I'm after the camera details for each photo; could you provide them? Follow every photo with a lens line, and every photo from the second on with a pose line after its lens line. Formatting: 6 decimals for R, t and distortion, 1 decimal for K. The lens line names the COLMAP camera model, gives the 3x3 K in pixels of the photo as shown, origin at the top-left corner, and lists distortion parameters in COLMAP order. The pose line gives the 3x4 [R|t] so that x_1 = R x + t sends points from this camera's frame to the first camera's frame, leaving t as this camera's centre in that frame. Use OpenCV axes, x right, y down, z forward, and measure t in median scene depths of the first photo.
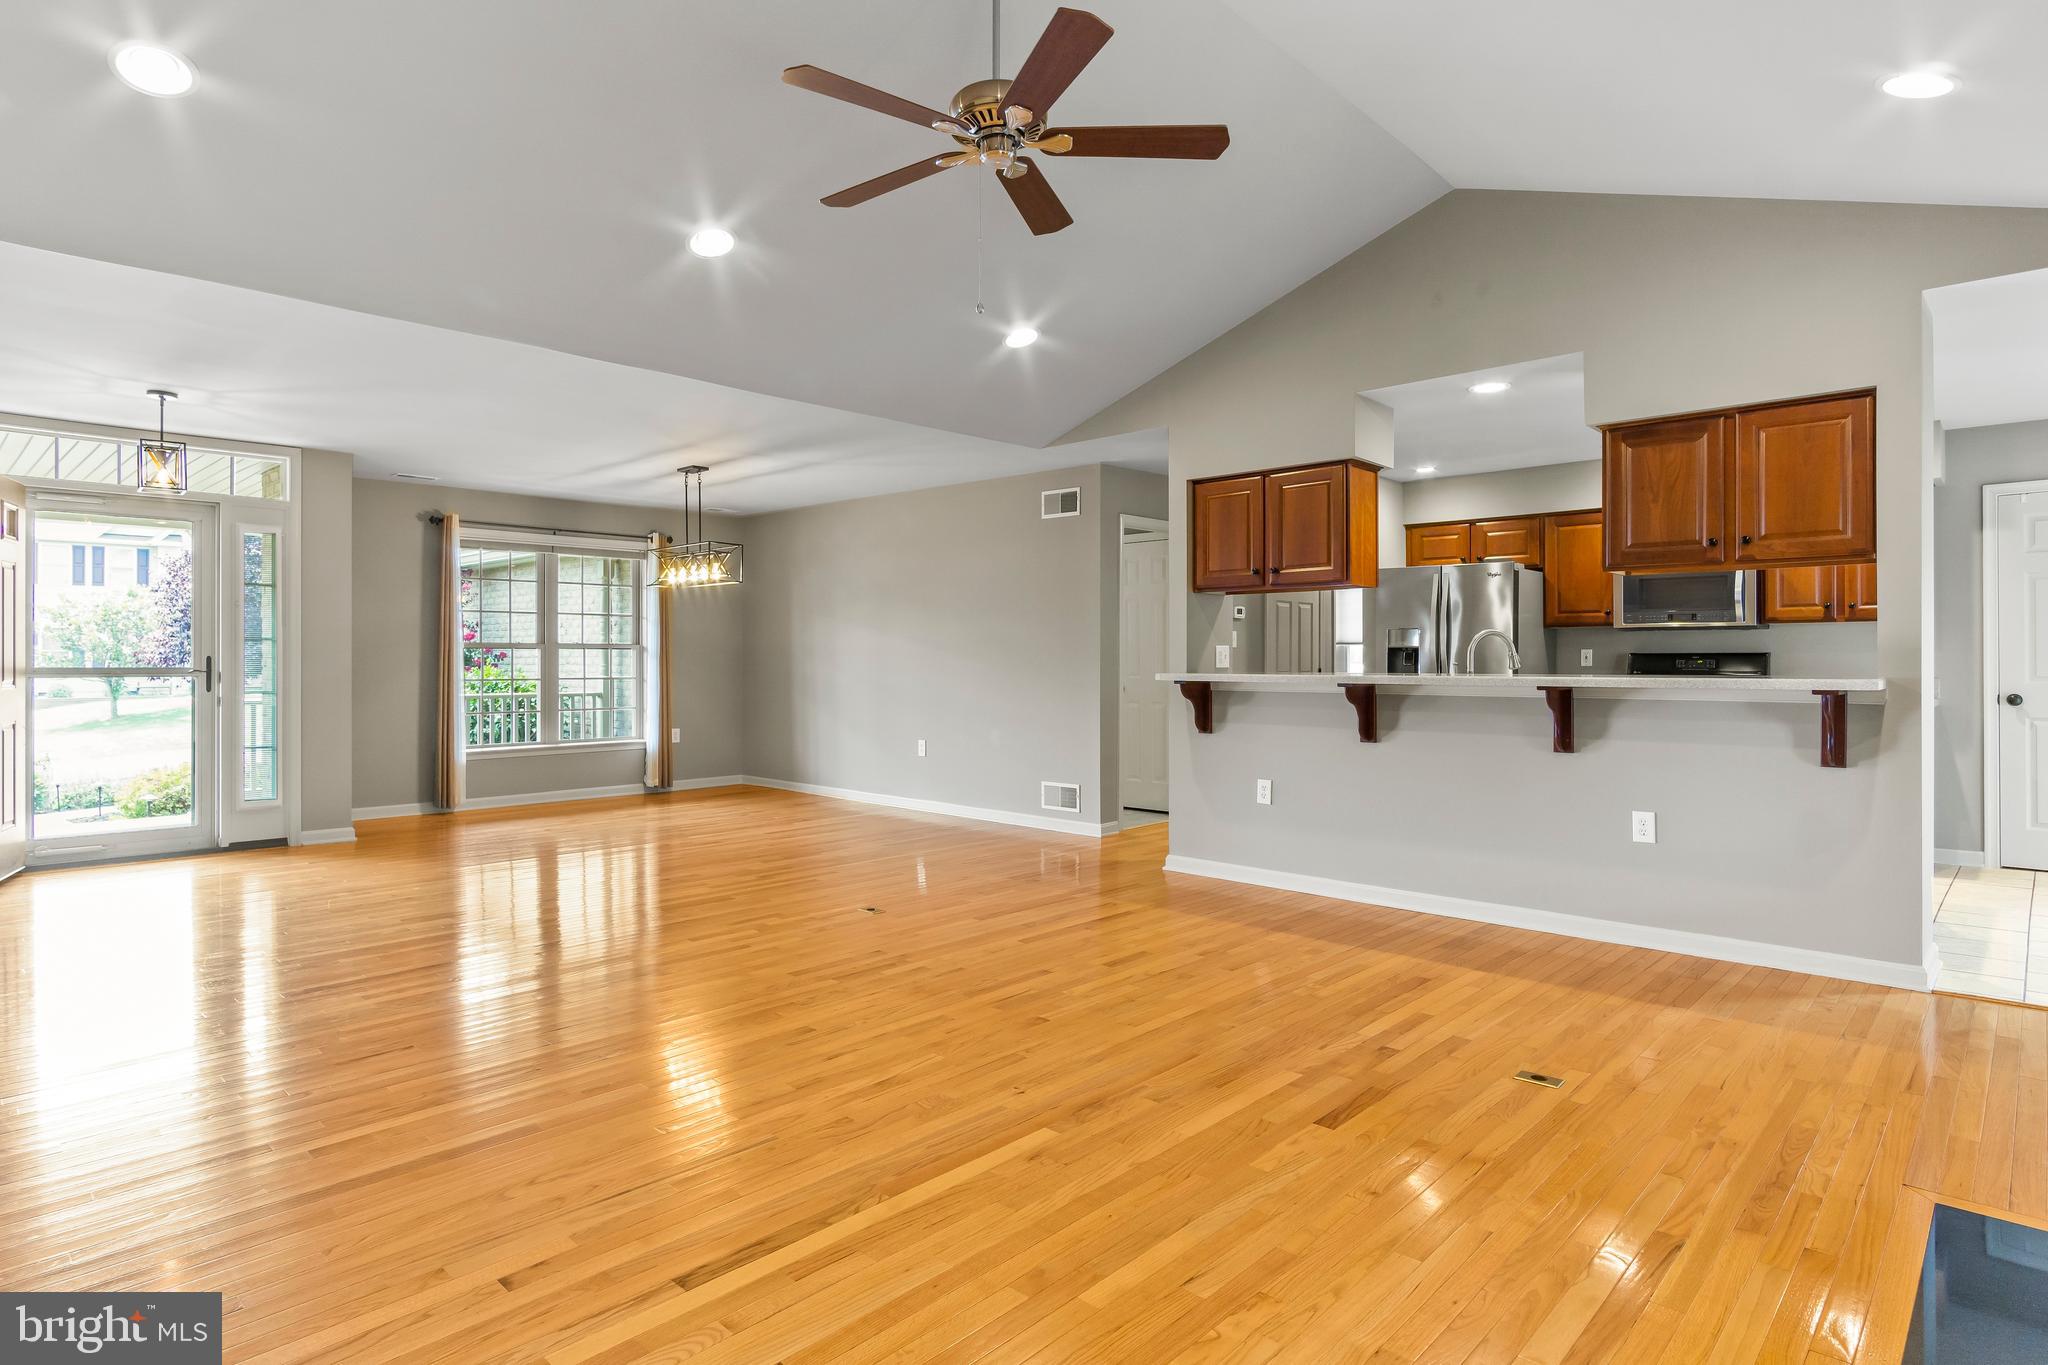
lens RADIAL K [[1092.5, 0, 998.6], [0, 1092.5, 655.2], [0, 0, 1]] dist [-0.008391, 0.001562]
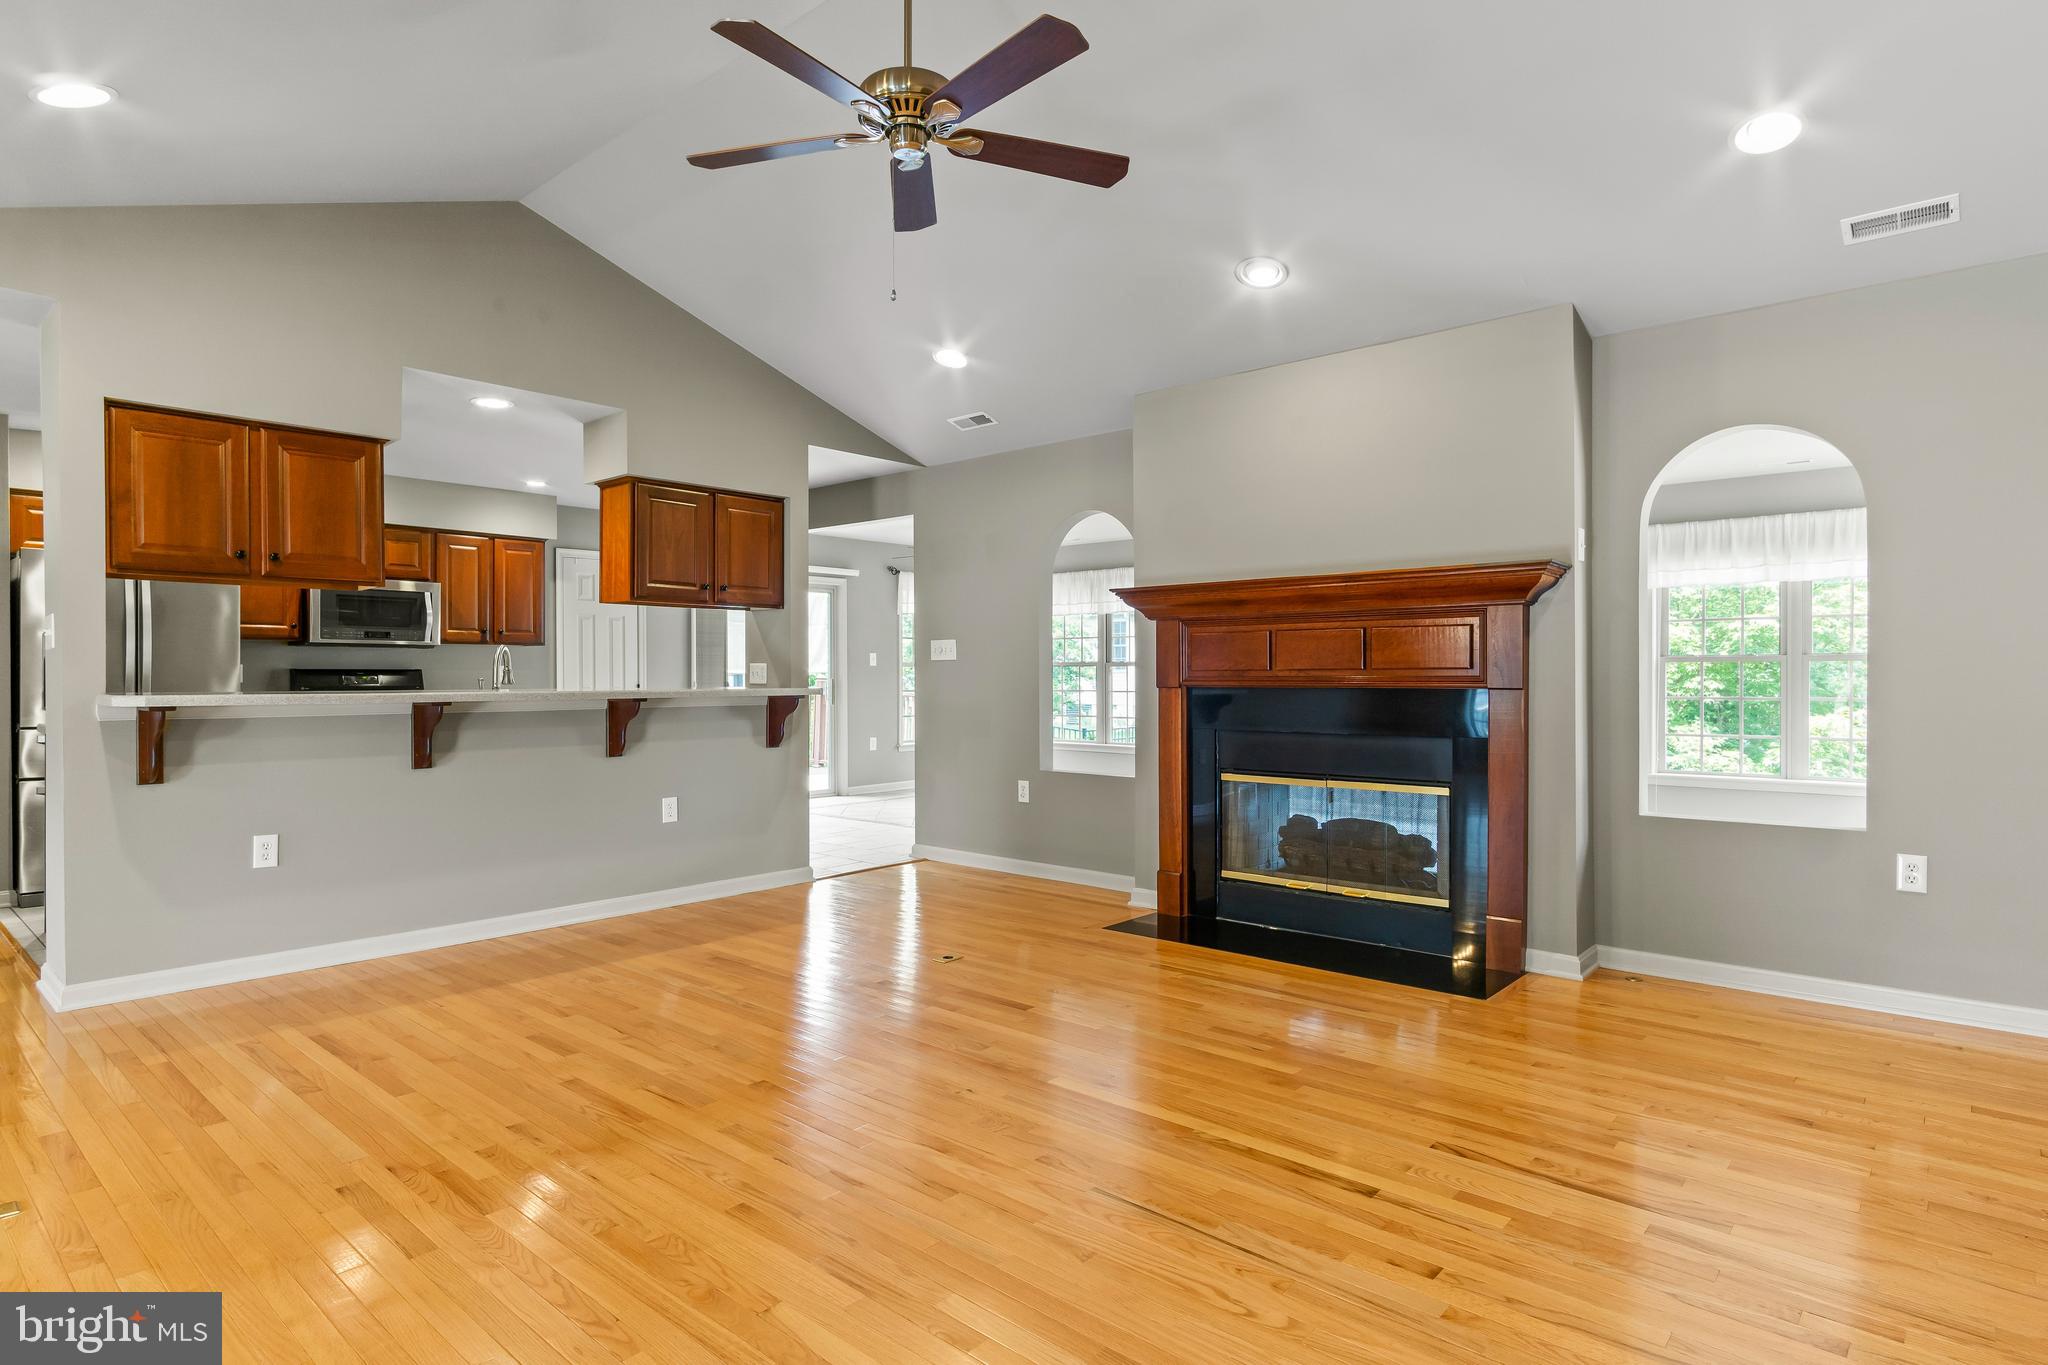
lens RADIAL K [[1092.5, 0, 1016.8], [0, 1092.5, 688.2], [0, 0, 1]] dist [-0.008391, 0.001562]
pose [[-0.044450, -0.011386, 0.998947, -0.453735], [-0.004455, 0.999927, 0.011199, 0.002001], [-0.999002, -0.003953, -0.044497, 0.446494]]
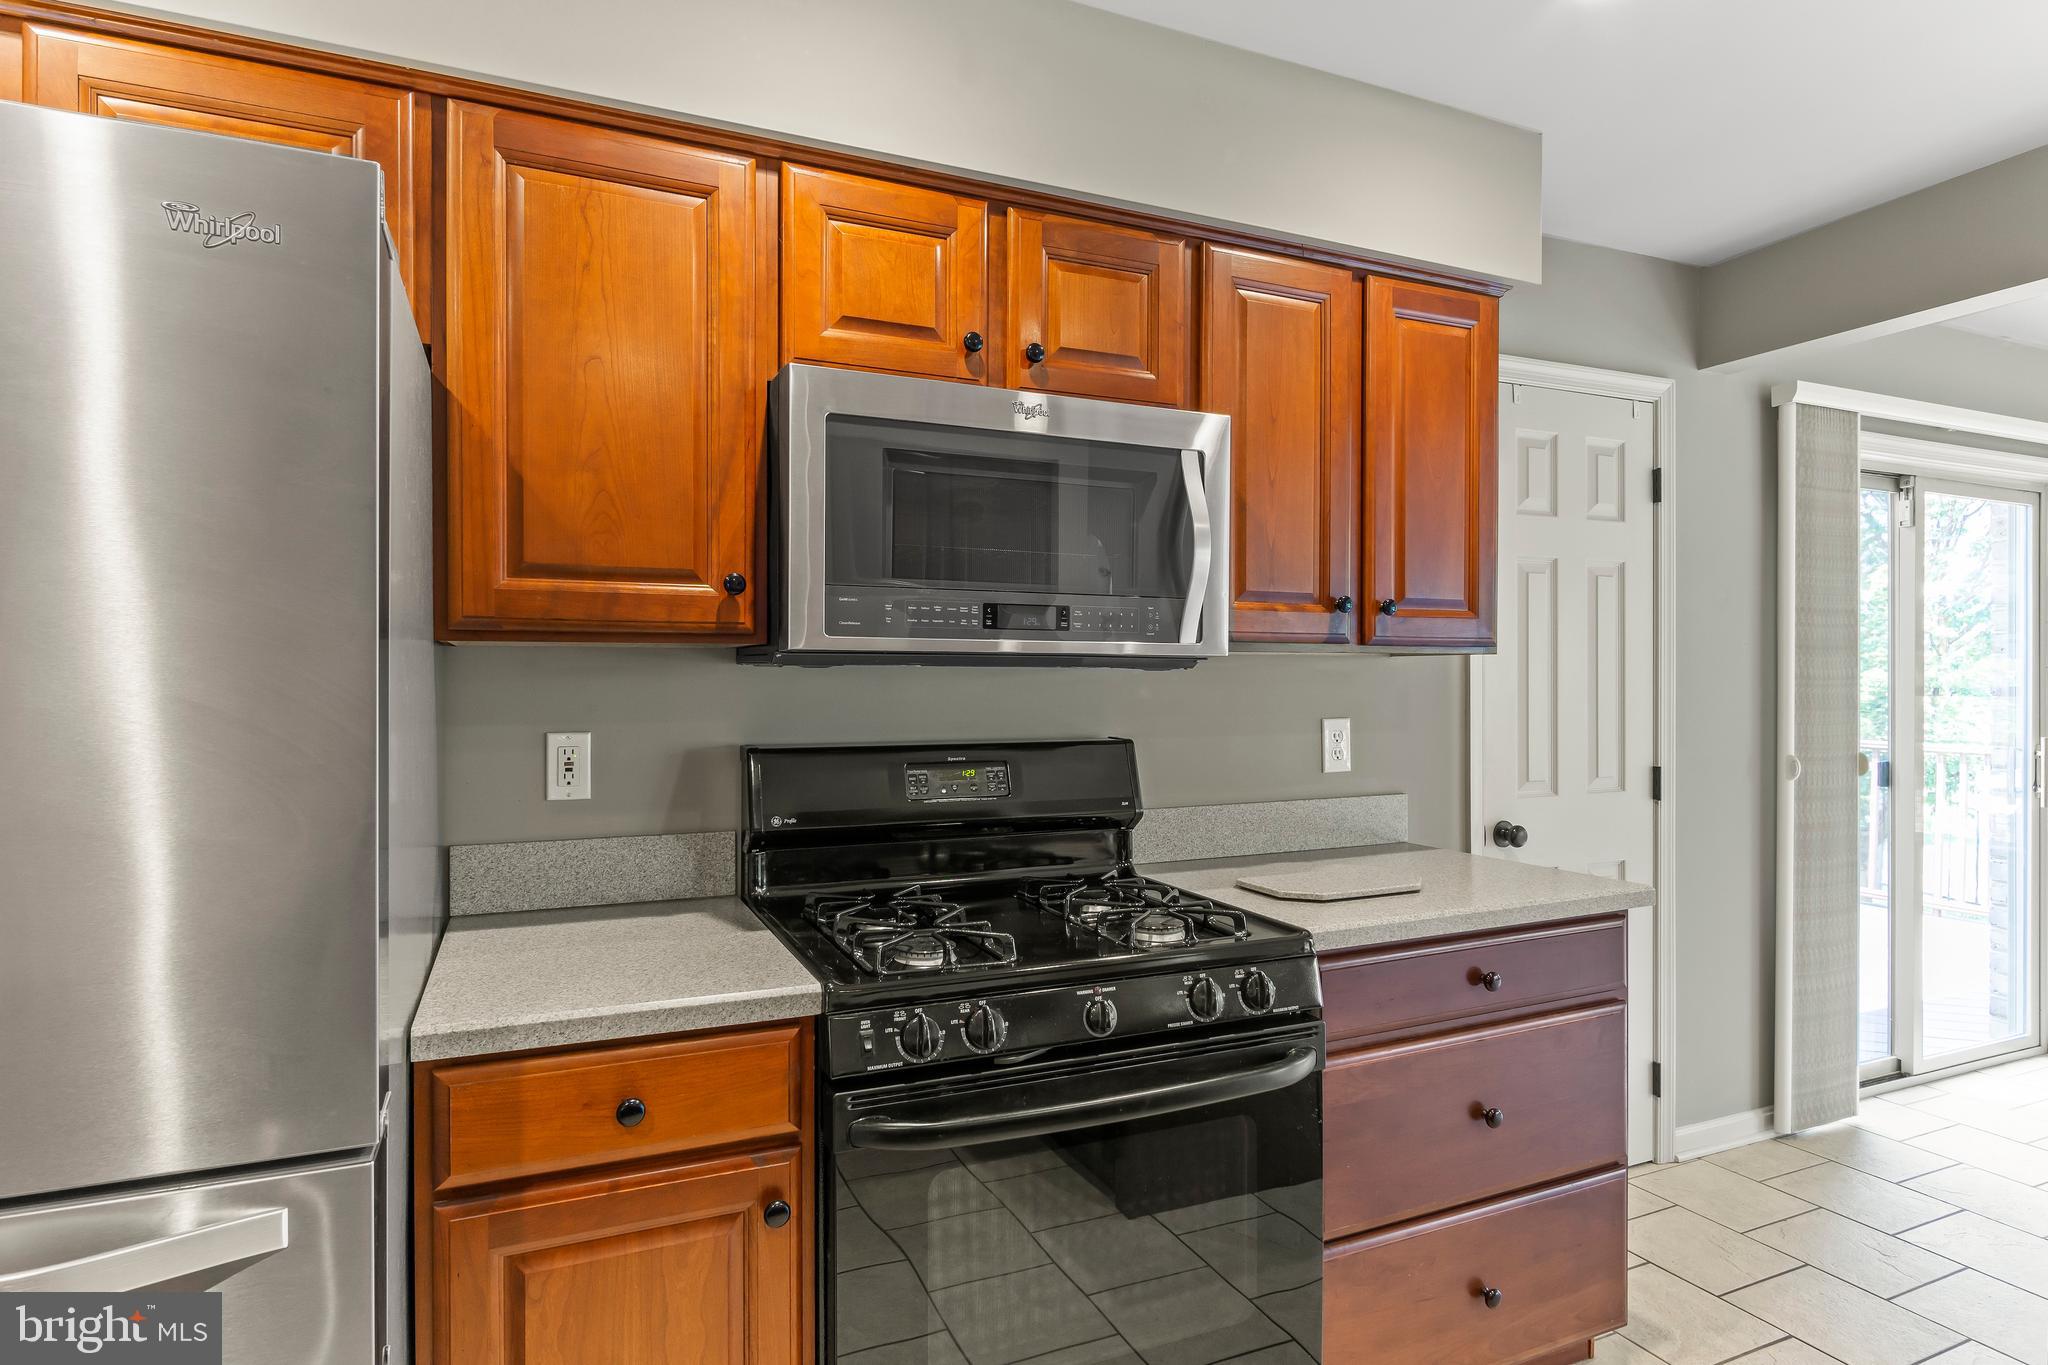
lens RADIAL K [[1092.5, 0, 1017.3], [0, 1092.5, 684.9], [0, 0, 1]] dist [-0.008391, 0.001562]
pose [[0.375447, -0.001092, 0.926843, 0.396726], [-0.003807, 0.999989, 0.002721, -0.019720], [-0.926836, -0.004550, 0.375439, 0.928531]]
